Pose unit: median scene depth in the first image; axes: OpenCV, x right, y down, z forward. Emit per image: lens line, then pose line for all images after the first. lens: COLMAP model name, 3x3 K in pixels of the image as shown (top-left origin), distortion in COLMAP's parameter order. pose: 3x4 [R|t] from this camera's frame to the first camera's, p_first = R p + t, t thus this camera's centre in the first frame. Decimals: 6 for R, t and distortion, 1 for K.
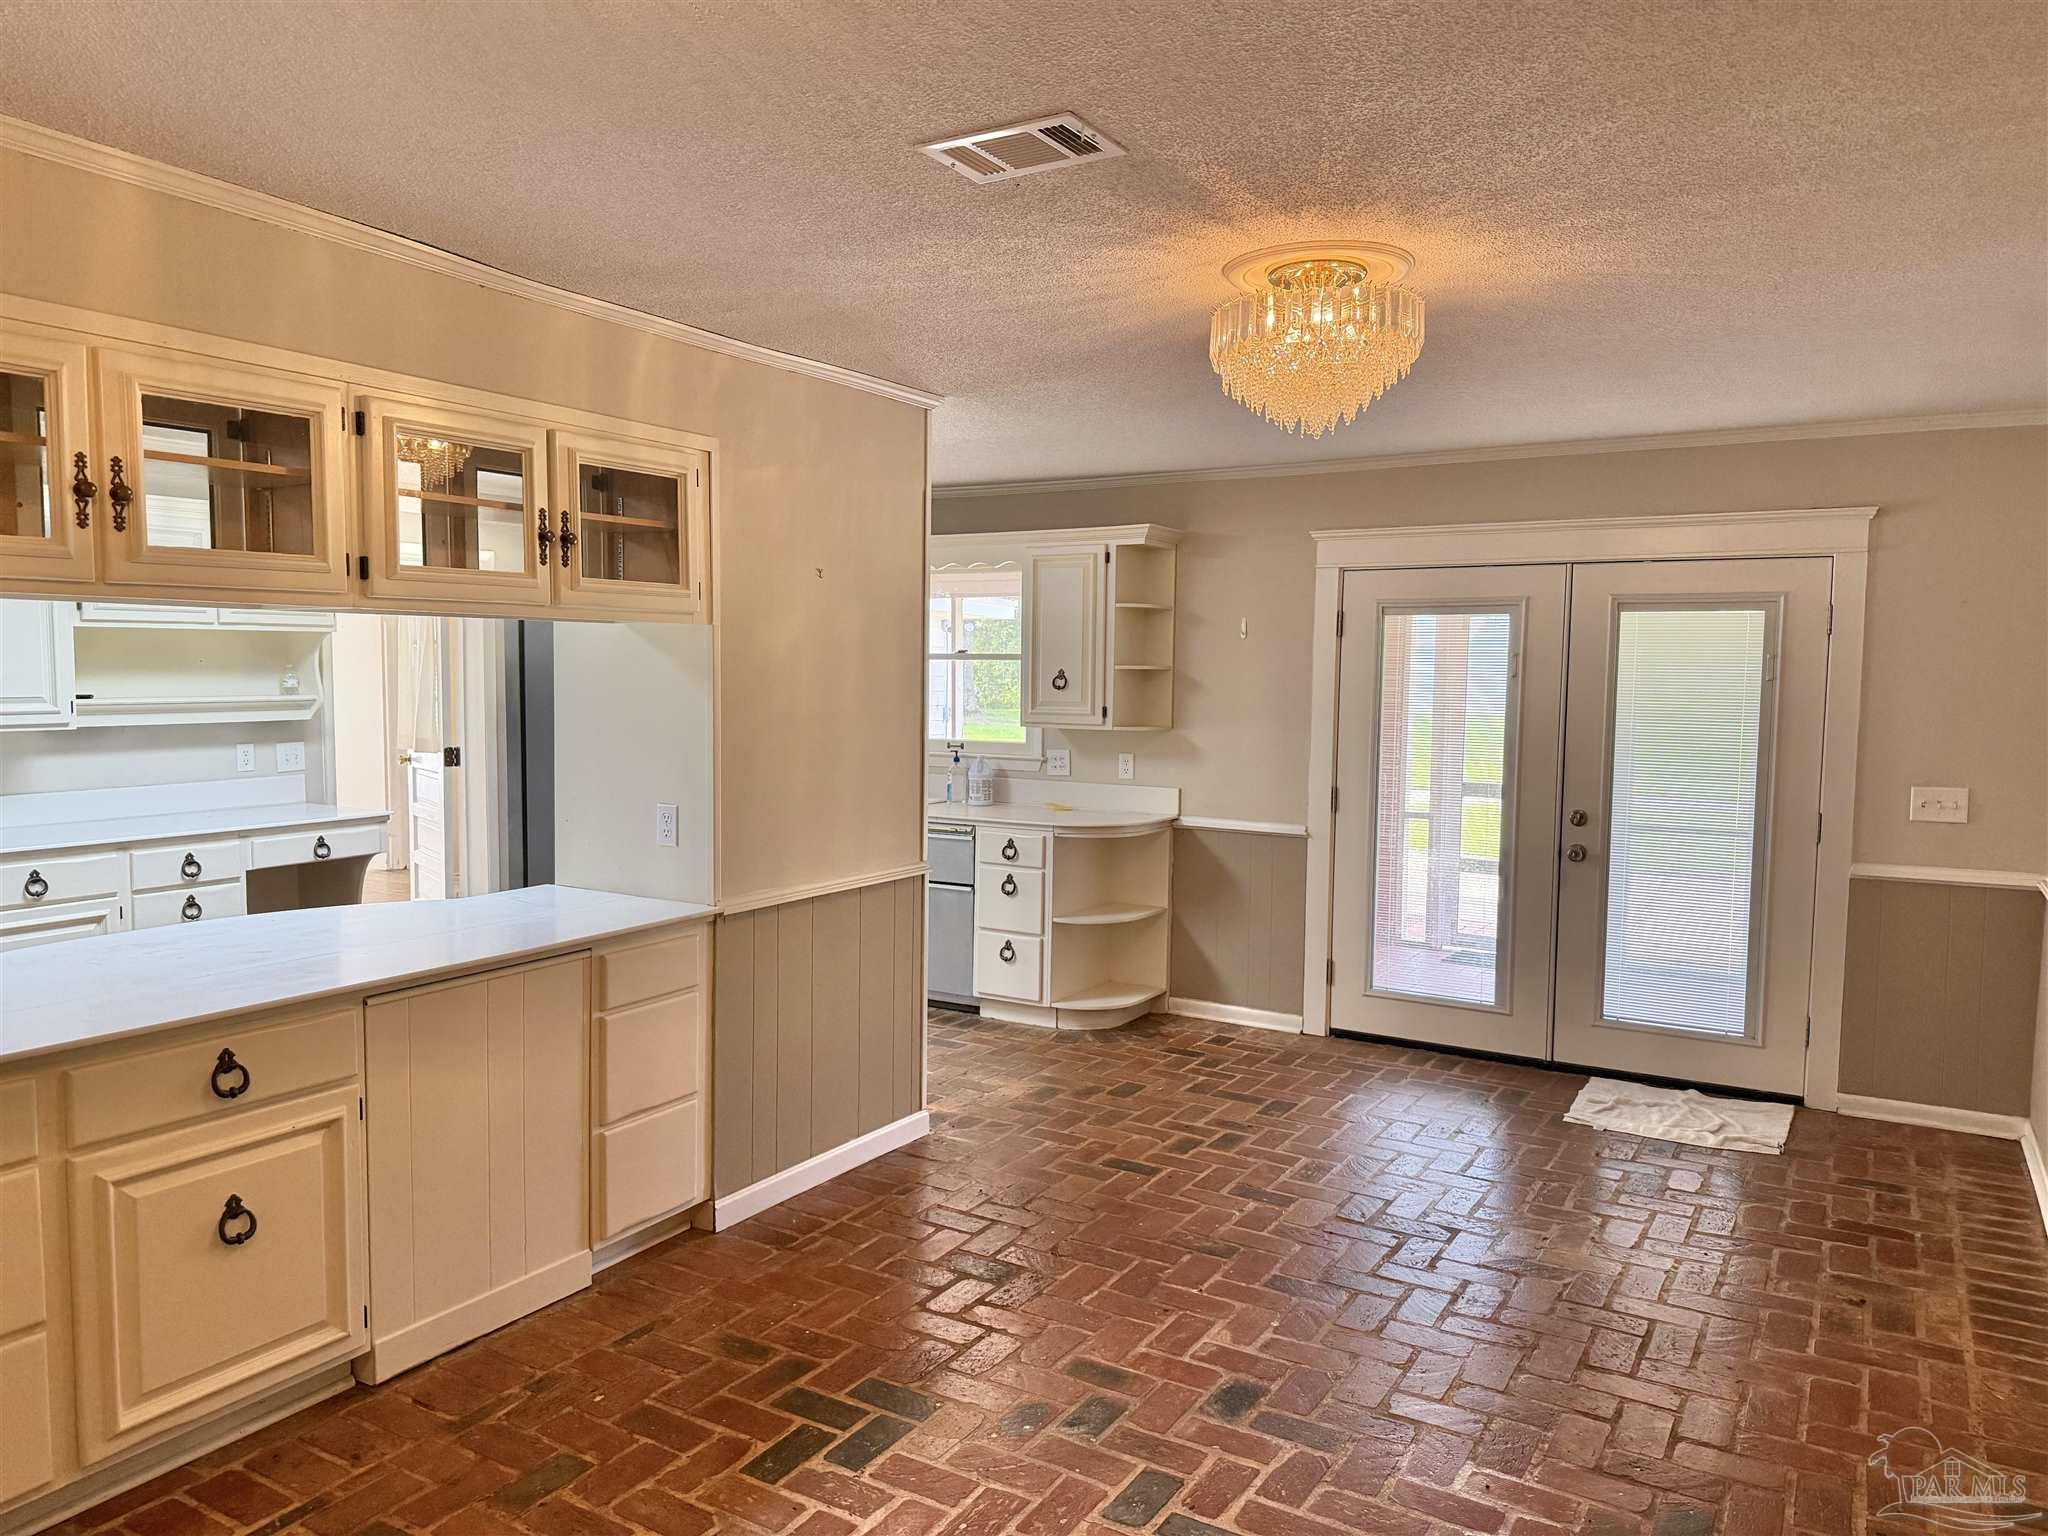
lens RADIAL K [[1446.1, 0, 1034.7], [0, 1446.1, 775.8], [0, 0, 1]] dist [0.040411, -0.047640]
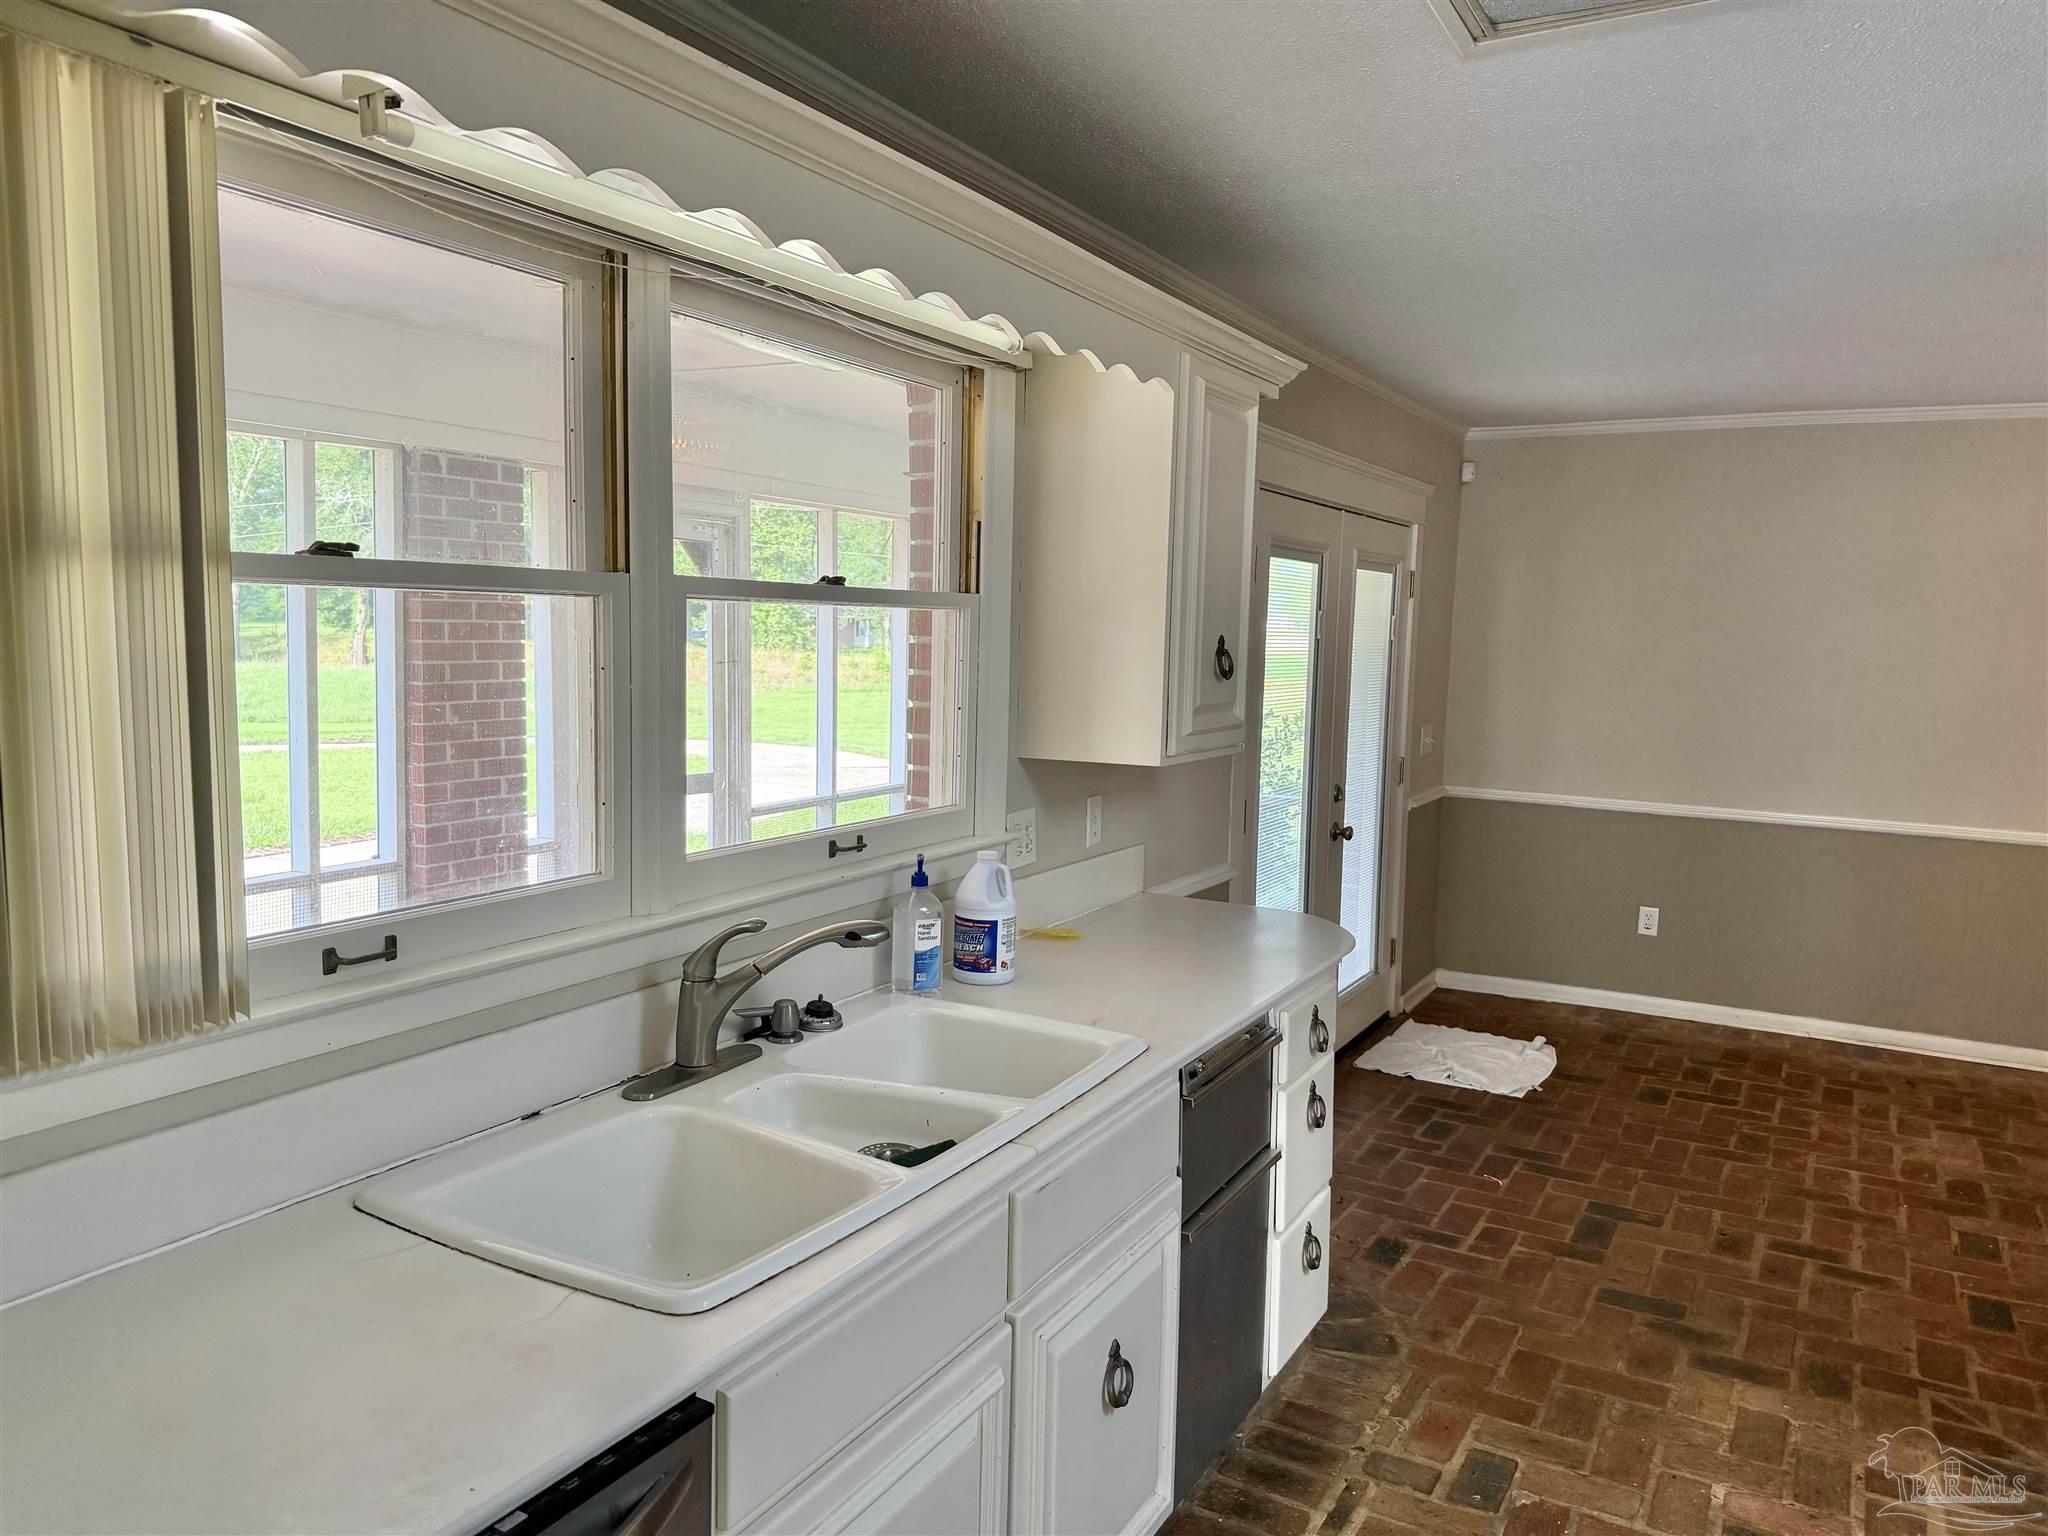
lens RADIAL K [[1446.1, 0, 1034.7], [0, 1446.1, 775.8], [0, 0, 1]] dist [0.040411, -0.047640]
pose [[-0.033134, -0.111918, 0.993165, -0.938456], [0.053635, 0.992079, 0.113585, -0.171011], [-0.998011, 0.057032, -0.026869, 2.237688]]
